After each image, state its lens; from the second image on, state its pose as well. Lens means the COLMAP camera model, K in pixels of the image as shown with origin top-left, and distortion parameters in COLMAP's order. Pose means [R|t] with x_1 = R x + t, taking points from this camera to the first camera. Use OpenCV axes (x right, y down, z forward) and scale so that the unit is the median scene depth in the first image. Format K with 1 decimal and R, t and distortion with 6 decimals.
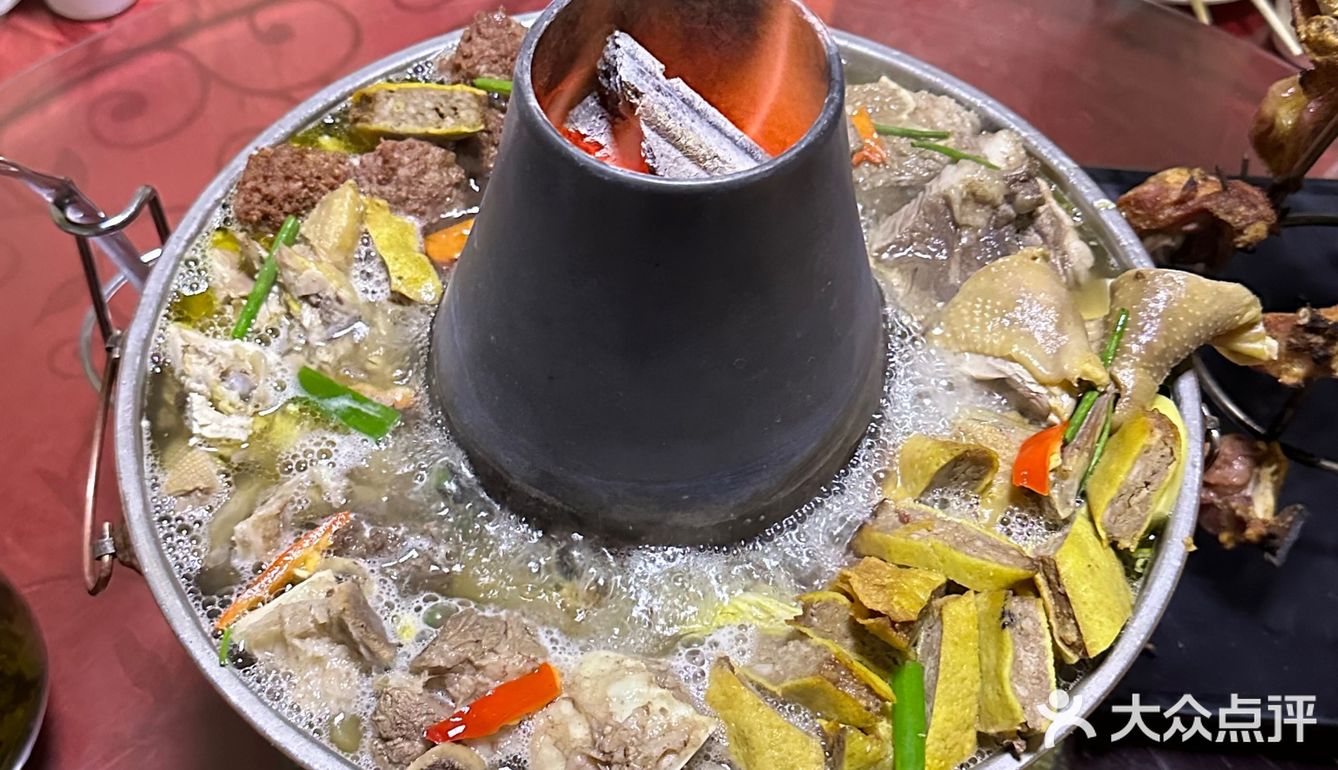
lens RADIAL K [[1554.8, 0, 669.0], [0, 1554.8, 385.0], [0, 0, 1]] dist [0.157973, -0.349043]
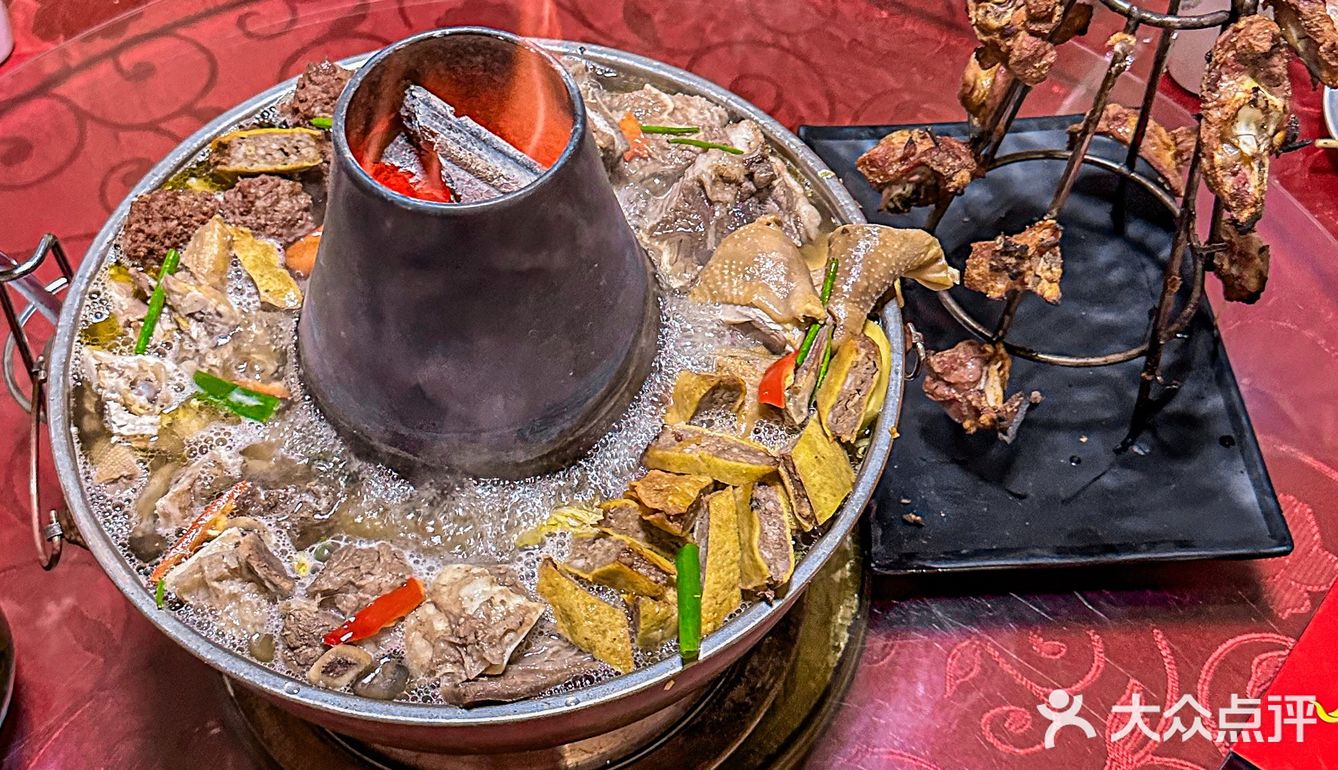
lens RADIAL K [[1554.8, 0, 669.0], [0, 1554.8, 385.0], [0, 0, 1]] dist [0.157973, -0.349043]
pose [[0.992603, -0.108622, 0.054224, 0.074507], [0.106640, 0.993563, 0.038203, -0.008449], [-0.058025, -0.032138, 0.997798, -0.283947]]
